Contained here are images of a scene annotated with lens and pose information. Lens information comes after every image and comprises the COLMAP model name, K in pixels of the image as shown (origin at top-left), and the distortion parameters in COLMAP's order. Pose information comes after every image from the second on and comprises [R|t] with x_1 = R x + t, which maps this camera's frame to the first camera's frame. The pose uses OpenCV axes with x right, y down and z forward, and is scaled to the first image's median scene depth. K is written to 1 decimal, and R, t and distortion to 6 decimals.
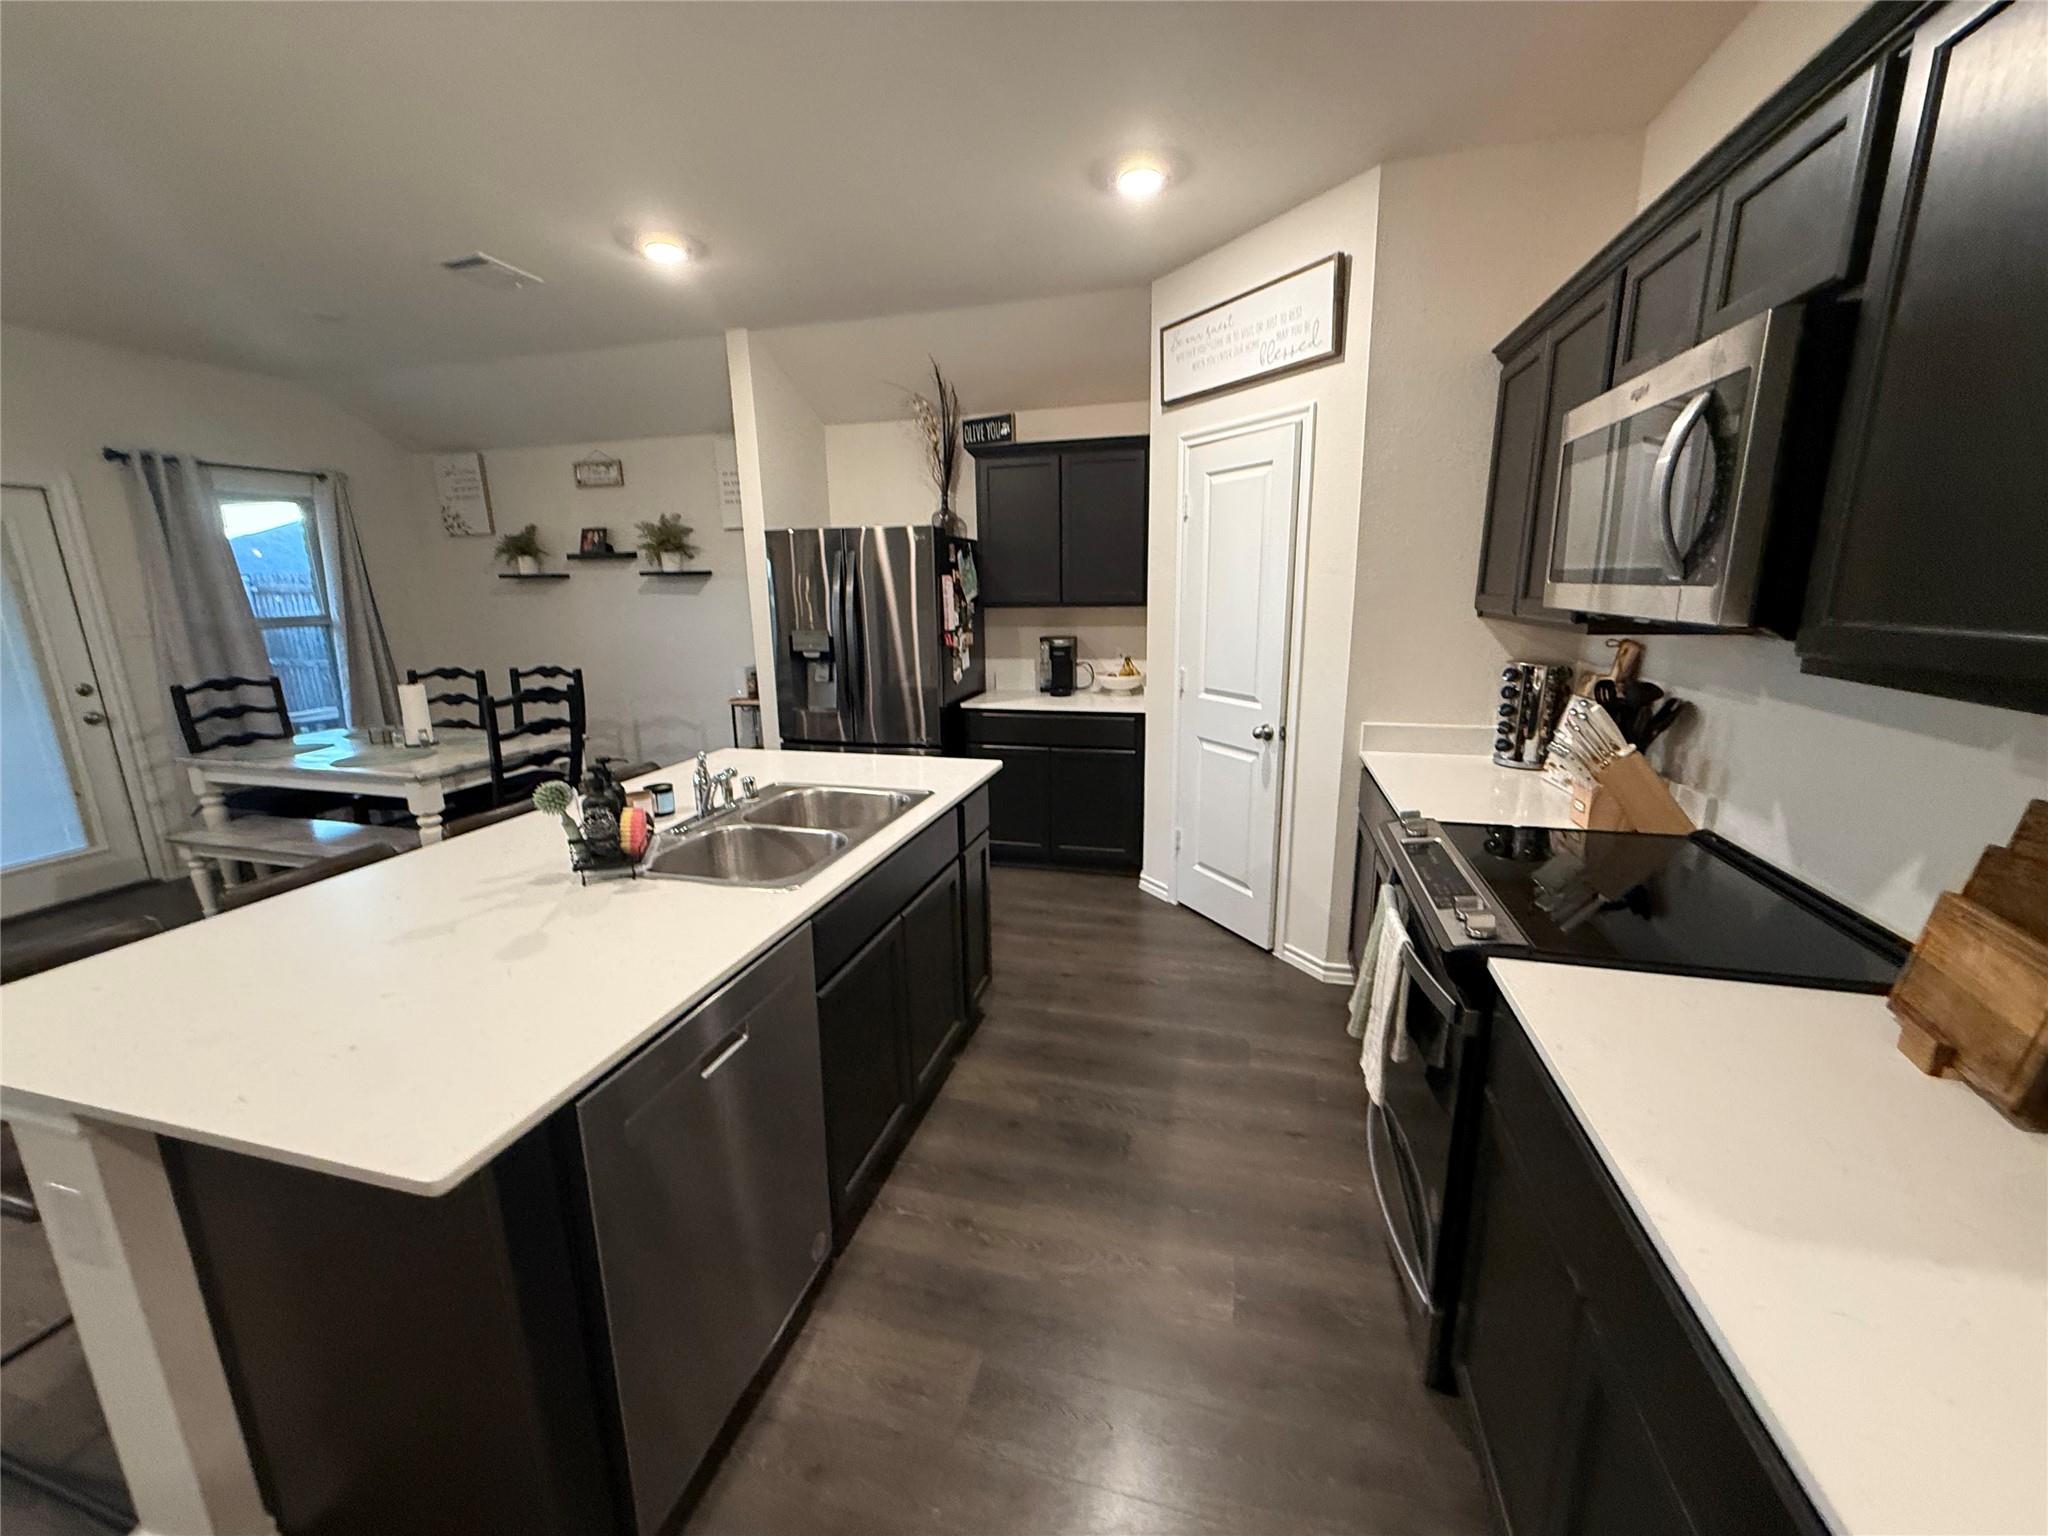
lens RADIAL K [[813.1, 0, 1020.8], [0, 813.1, 765.5], [0, 0, 1]] dist [0.000066, 0.000101]
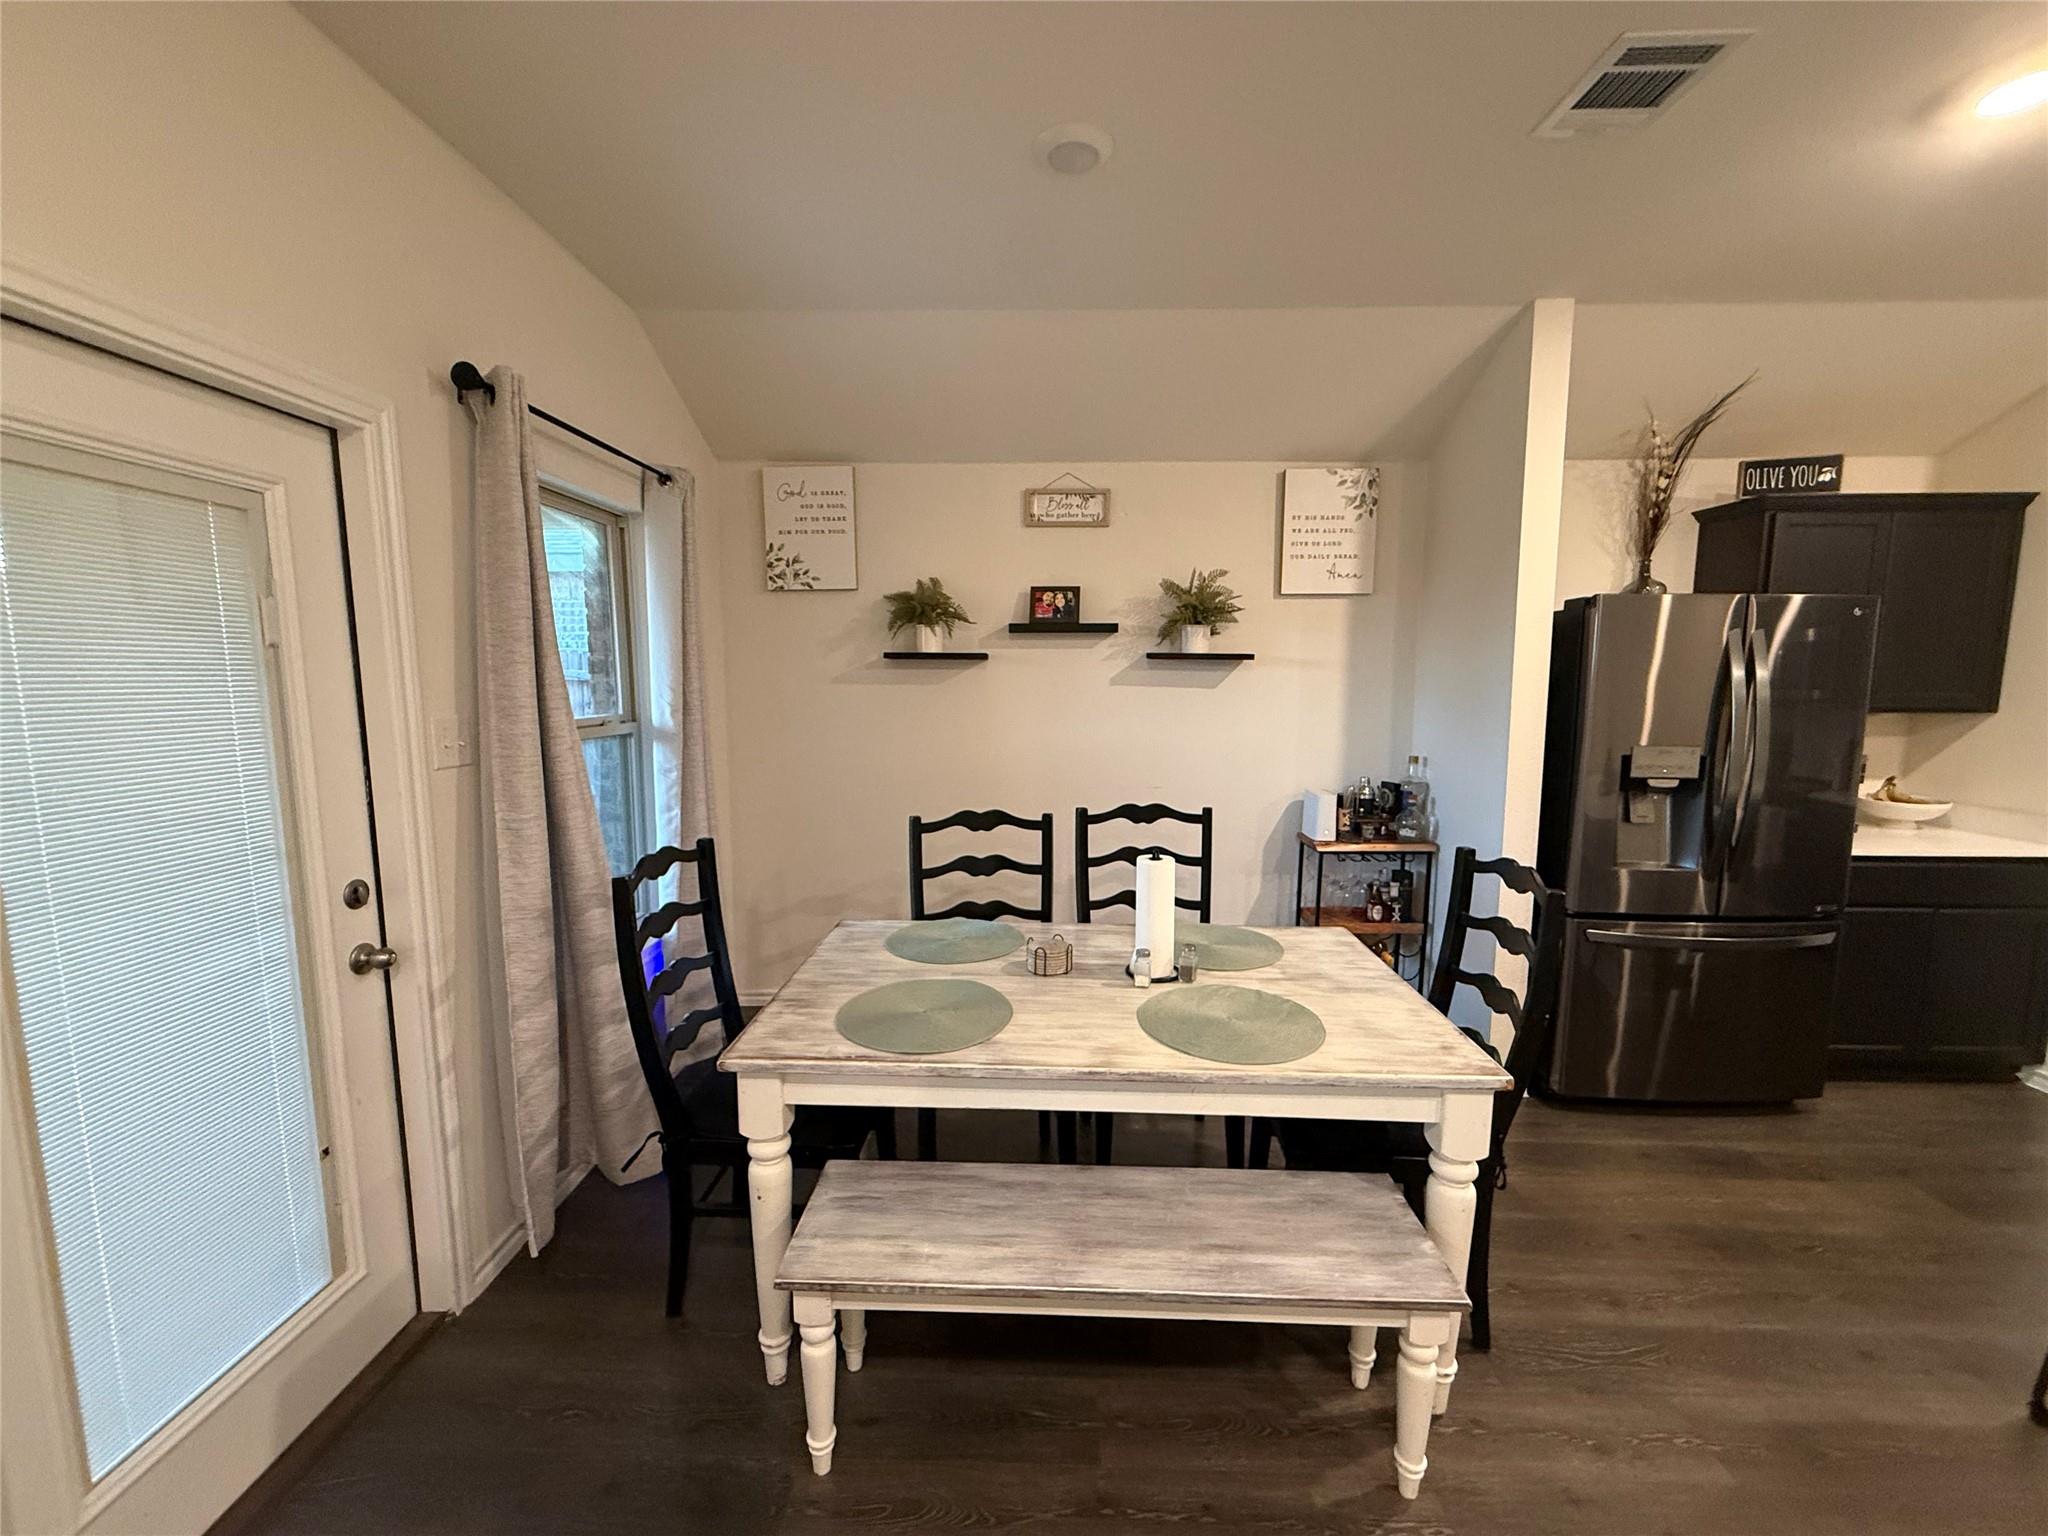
lens RADIAL K [[813.1, 0, 1020.8], [0, 813.1, 765.5], [0, 0, 1]] dist [0.000066, 0.000101]
pose [[0.969742, -0.011592, 0.243856, -0.918214], [0.038016, 0.993857, -0.103934, -0.102997], [-0.241153, 0.110060, 0.964226, 0.496841]]
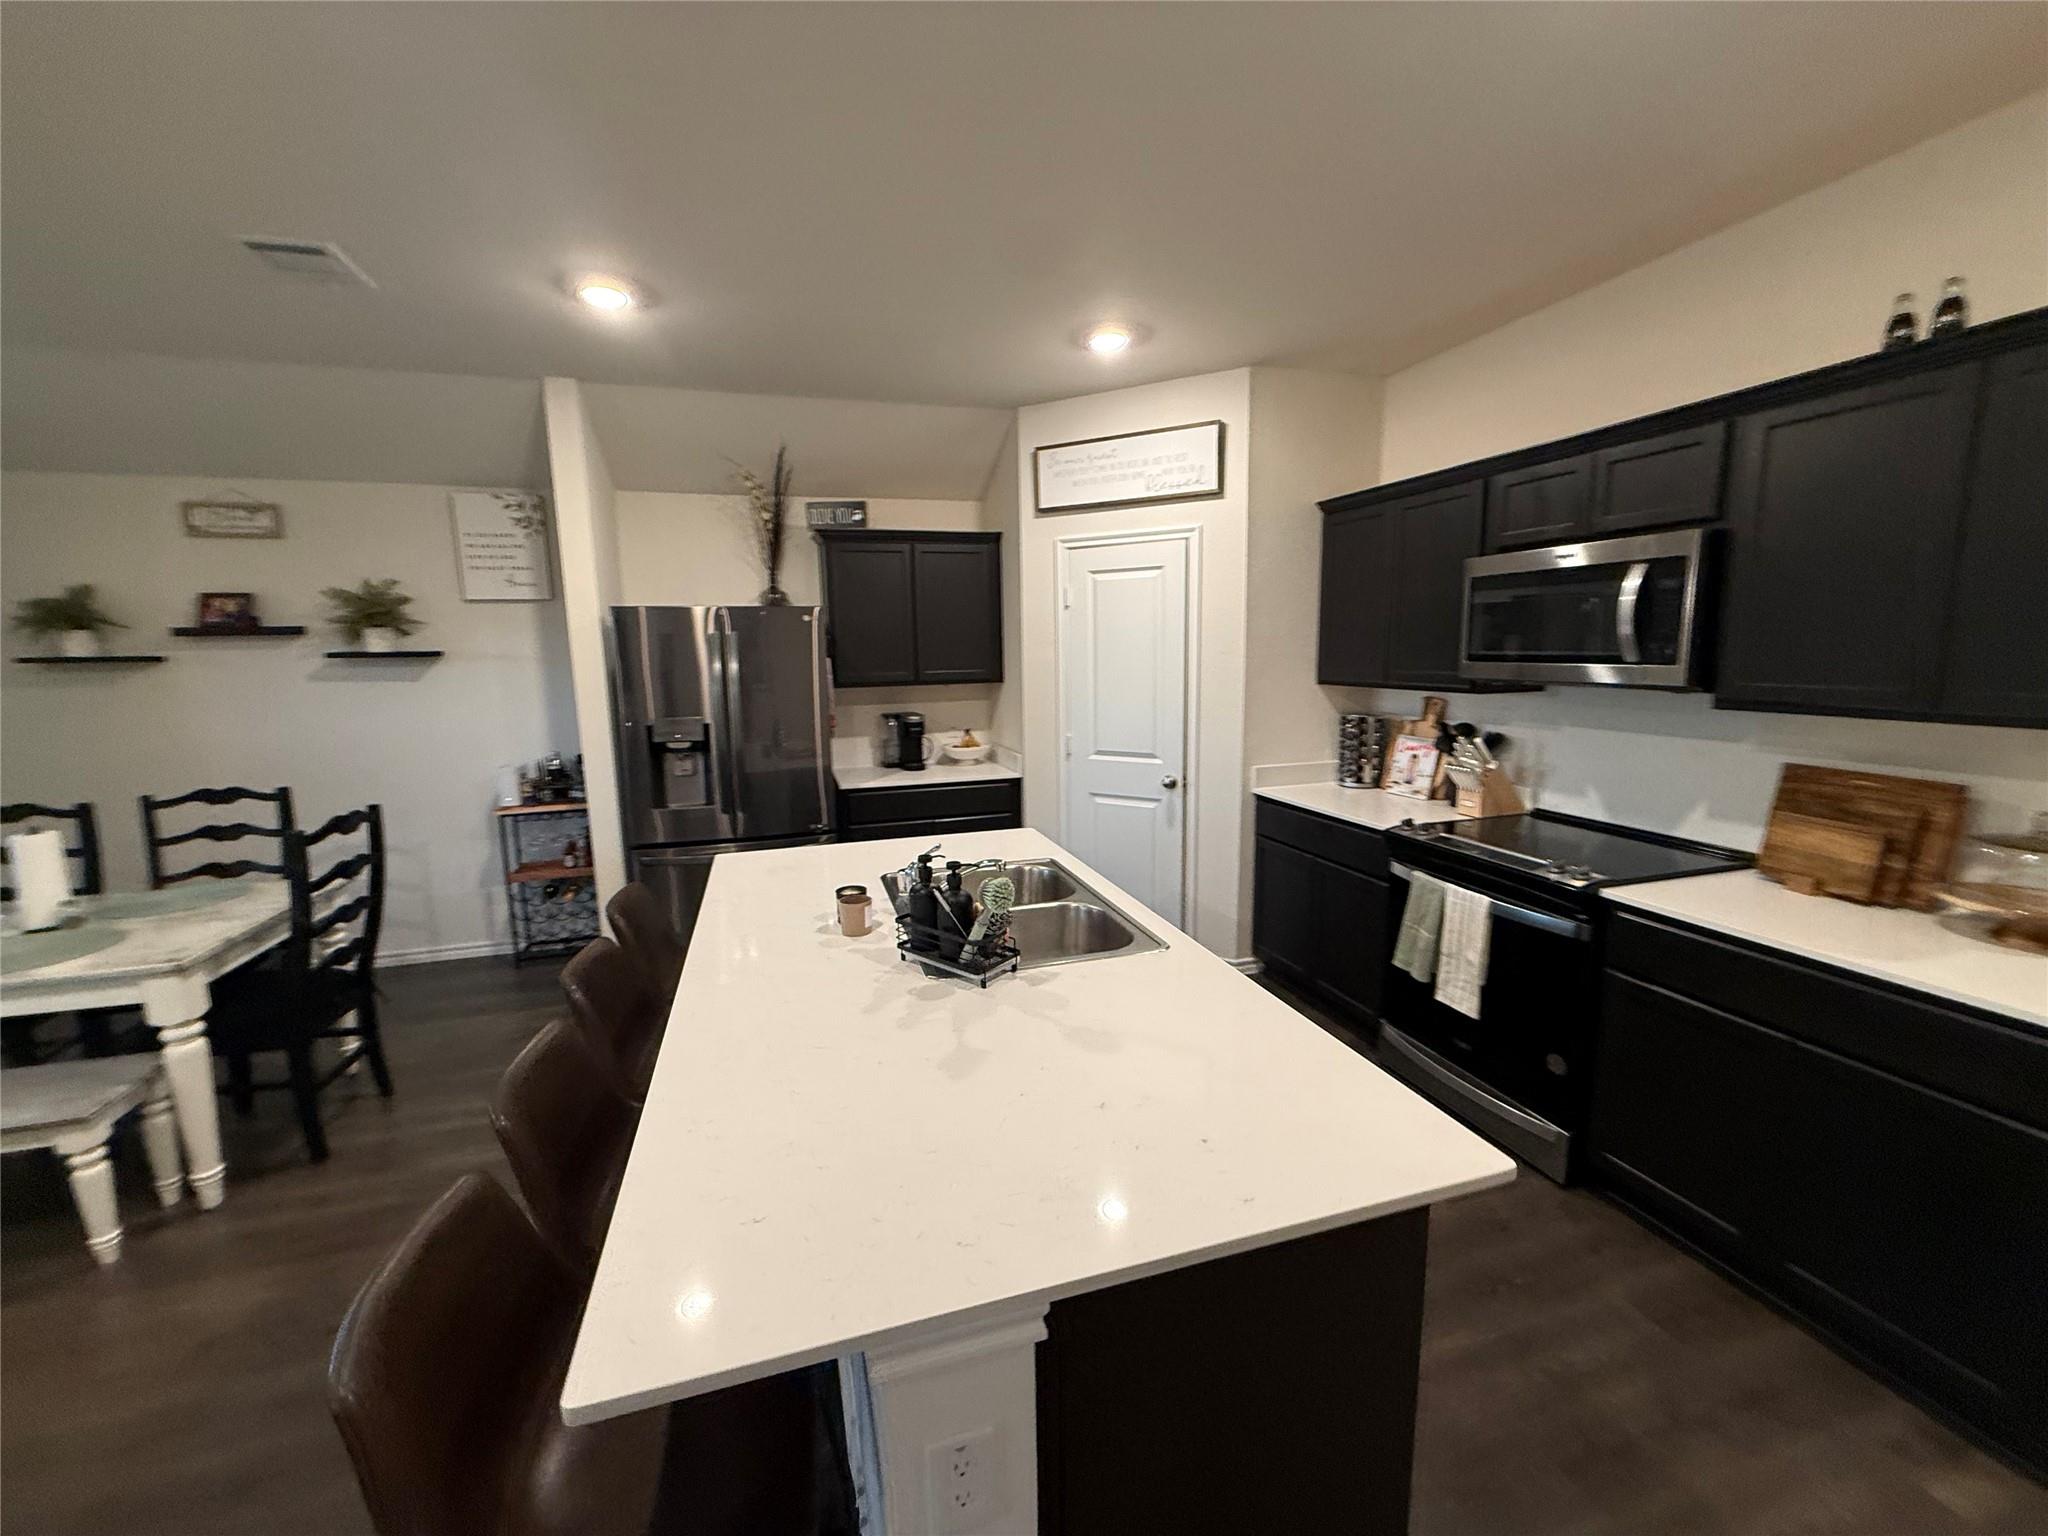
lens RADIAL K [[813.1, 0, 1020.8], [0, 813.1, 765.5], [0, 0, 1]] dist [0.000066, 0.000101]
pose [[0.847023, -0.078219, 0.525770, -0.410876], [0.123177, 0.991073, -0.050998, -0.023817], [-0.517088, 0.107960, 0.849097, 0.058641]]
